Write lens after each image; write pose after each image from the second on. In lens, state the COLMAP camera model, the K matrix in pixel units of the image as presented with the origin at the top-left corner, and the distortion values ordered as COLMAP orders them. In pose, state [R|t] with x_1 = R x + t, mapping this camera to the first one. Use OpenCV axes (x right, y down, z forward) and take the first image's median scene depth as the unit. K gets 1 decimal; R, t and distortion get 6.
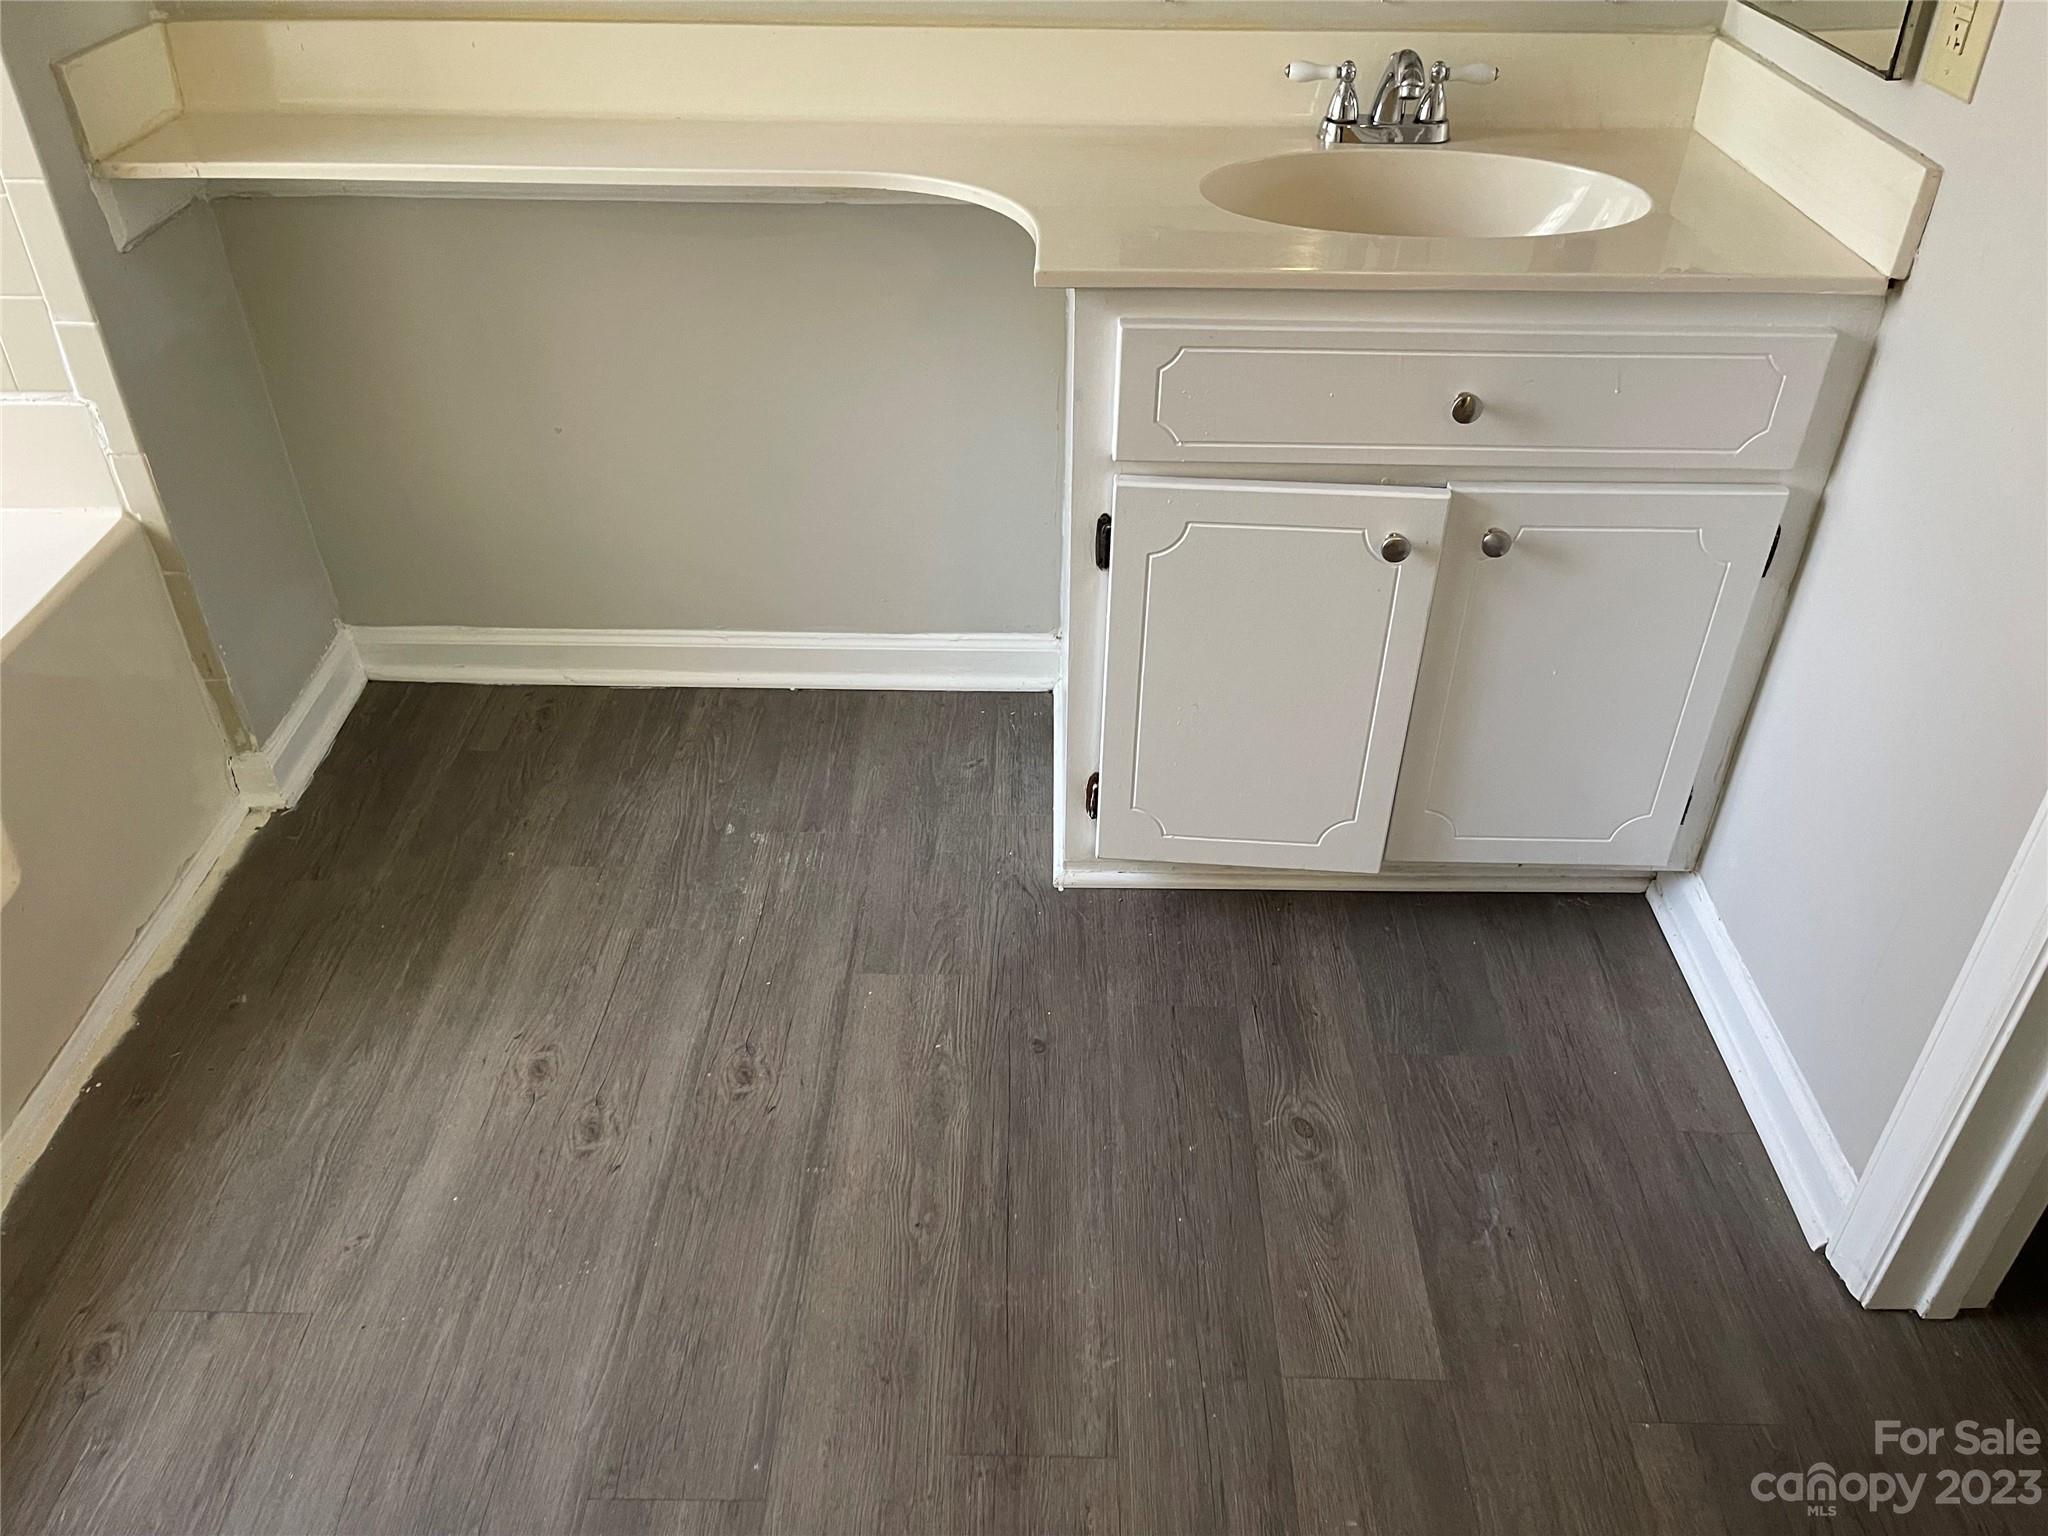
lens RADIAL K [[1554.0, 0, 1032.9], [0, 1554.0, 767.5], [0, 0, 1]] dist [0.072863, -0.077427]
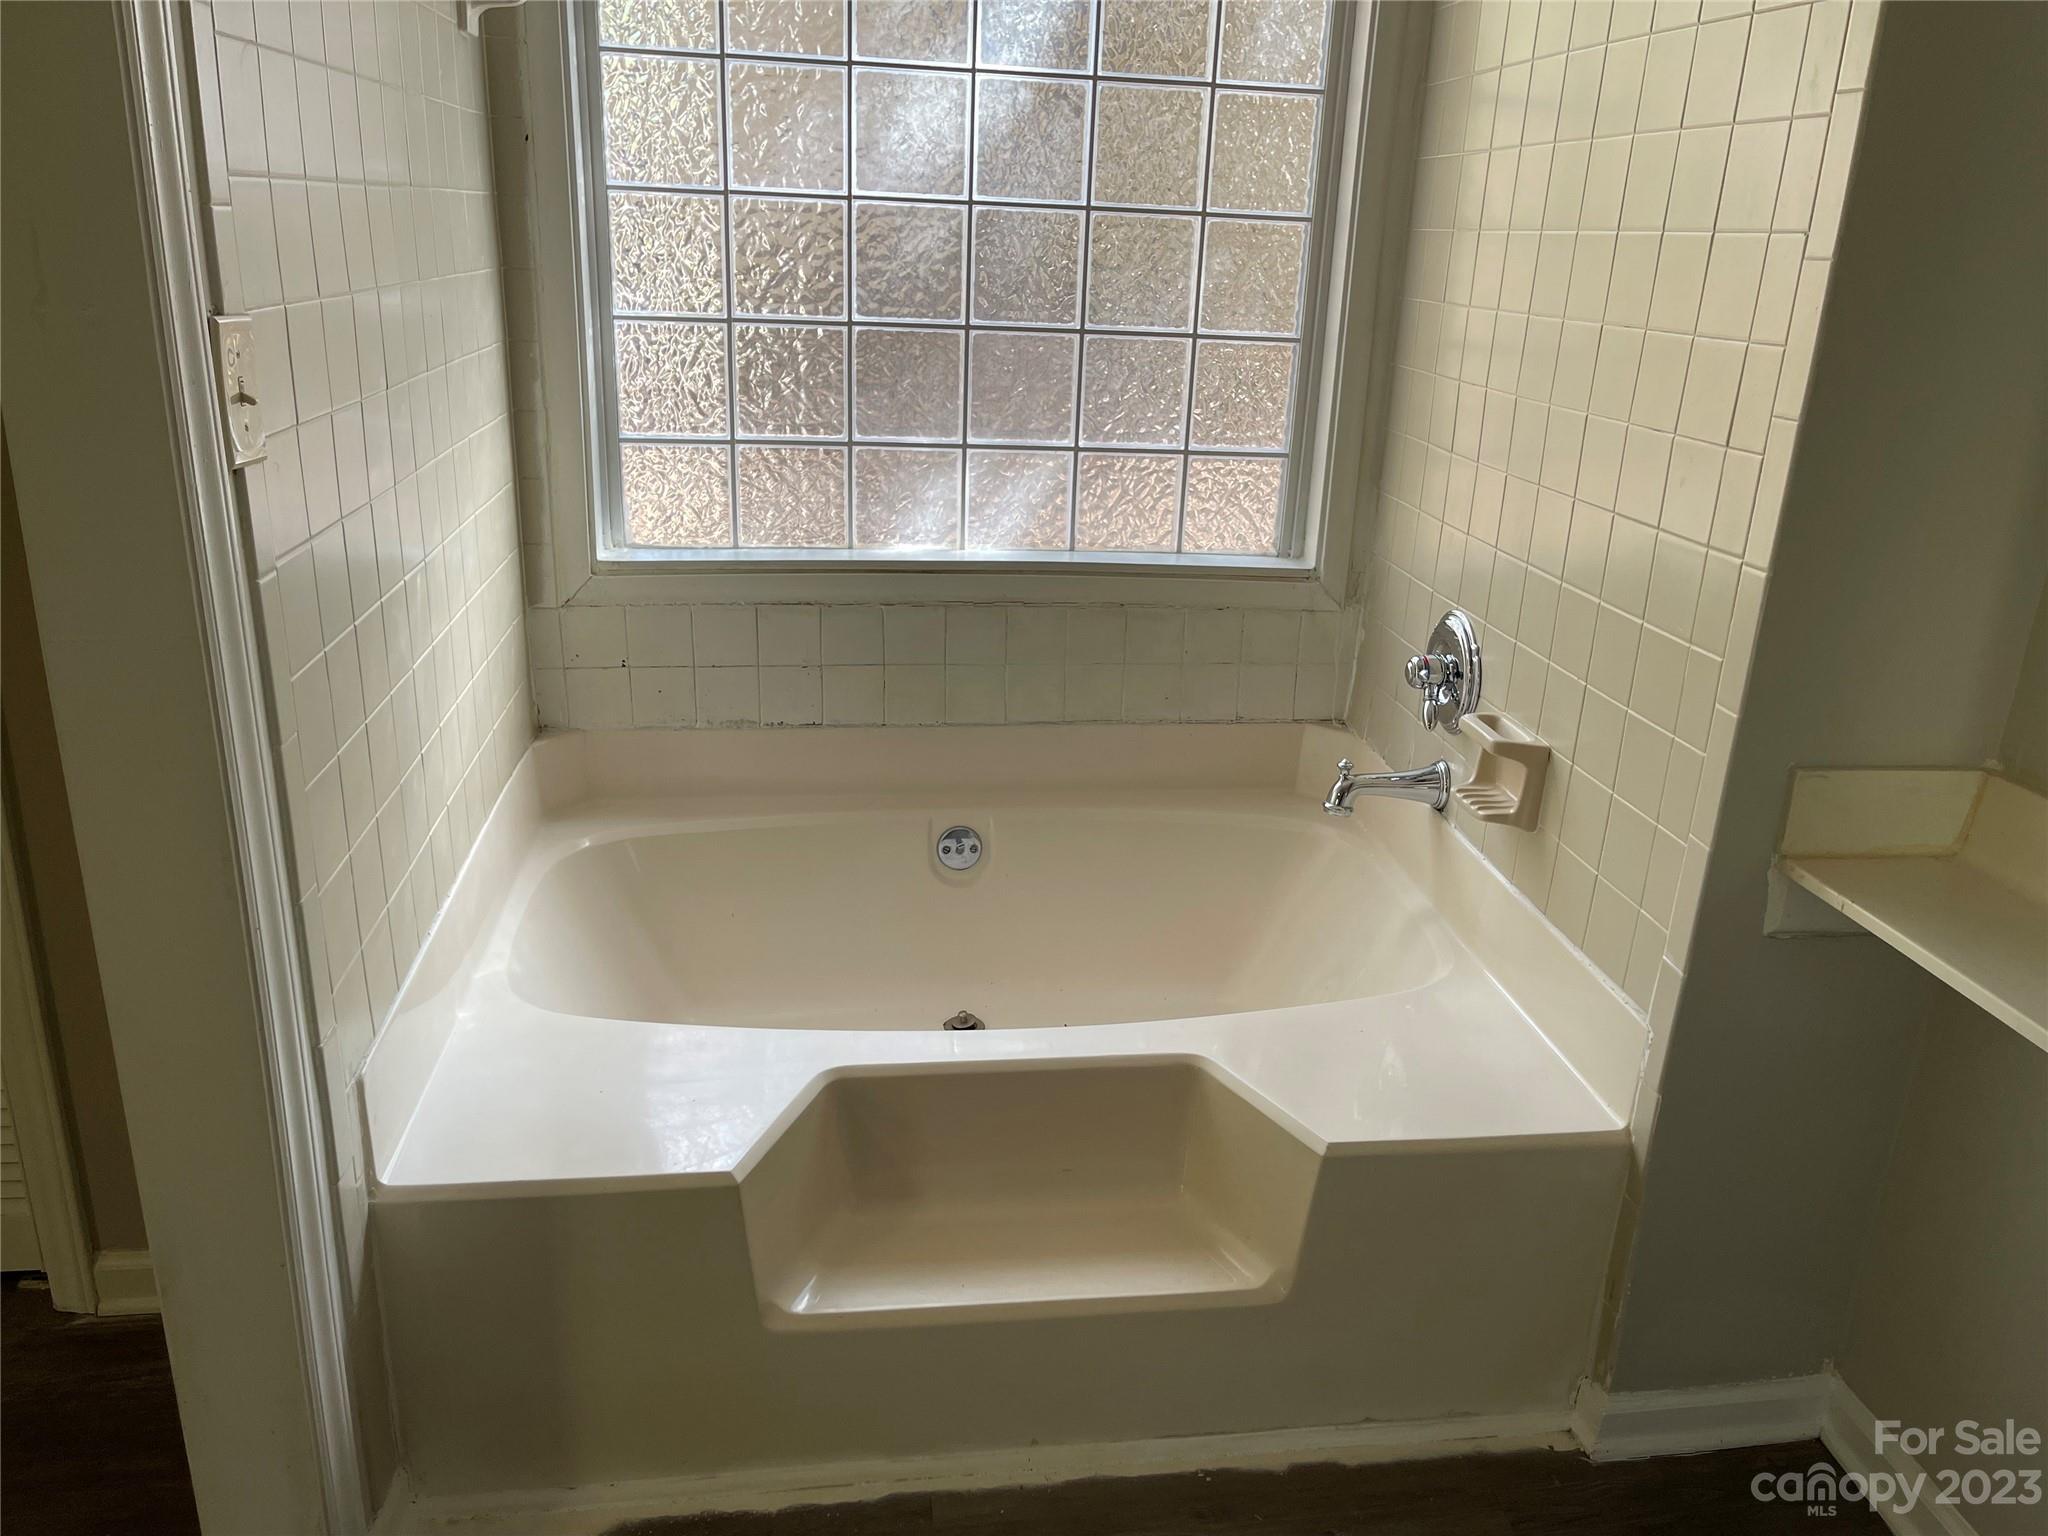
lens RADIAL K [[1554.0, 0, 1025.5], [0, 1554.0, 781.4], [0, 0, 1]] dist [0.072863, -0.077427]
pose [[0.144687, 0.343164, -0.928065, 0.242288], [-0.613392, 0.767075, 0.188007, -0.291671], [0.776413, 0.542065, 0.321479, 0.253586]]
